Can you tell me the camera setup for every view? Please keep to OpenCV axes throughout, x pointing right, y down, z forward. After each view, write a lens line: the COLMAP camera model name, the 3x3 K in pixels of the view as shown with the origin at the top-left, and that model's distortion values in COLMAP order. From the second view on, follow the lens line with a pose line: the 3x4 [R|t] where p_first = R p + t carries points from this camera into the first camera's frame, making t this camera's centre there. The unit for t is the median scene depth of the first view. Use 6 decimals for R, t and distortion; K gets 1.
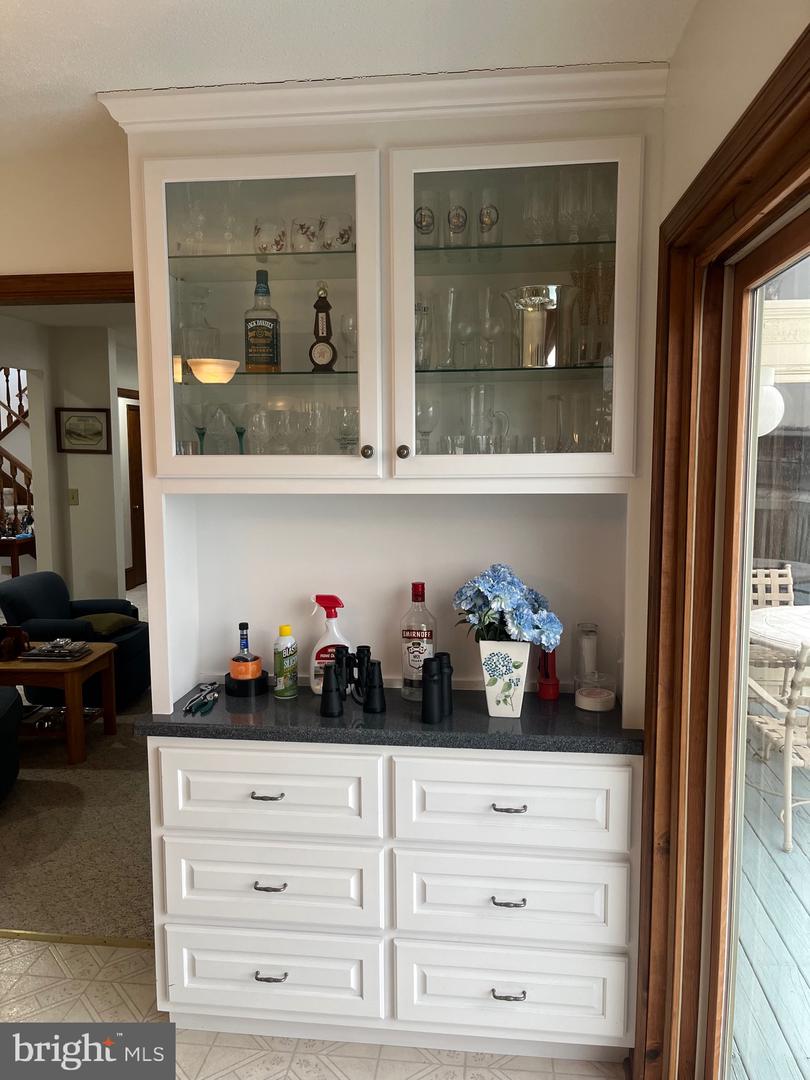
lens RADIAL K [[818.6, 0, 395.7], [0, 818.6, 539.8], [0, 0, 1]] dist [0.050583, -0.062804]
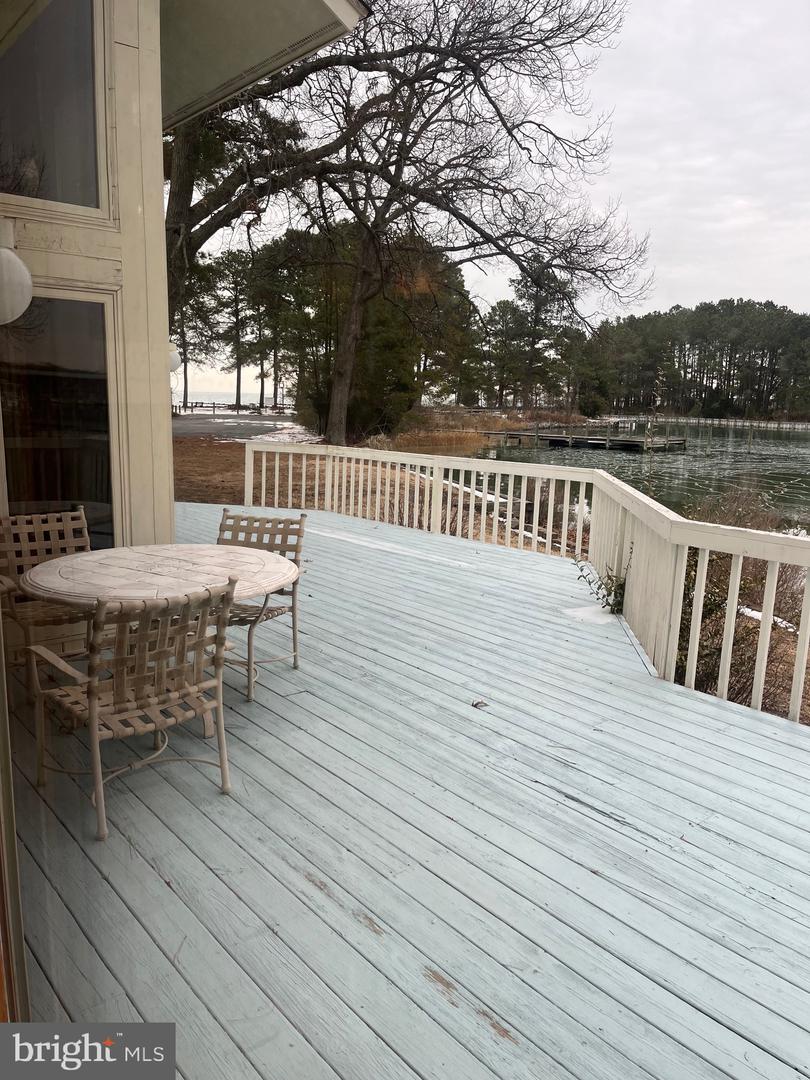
lens RADIAL K [[809.4, 0, 405.0], [0, 809.4, 540.0], [0, 0, 1]] dist [0.004419, 0.000176]
pose [[0.684574, -0.109744, 0.720635, 0.102023], [0.057058, 0.993636, 0.097115, 0.001615], [-0.726707, -0.025364, 0.686479, 0.176905]]
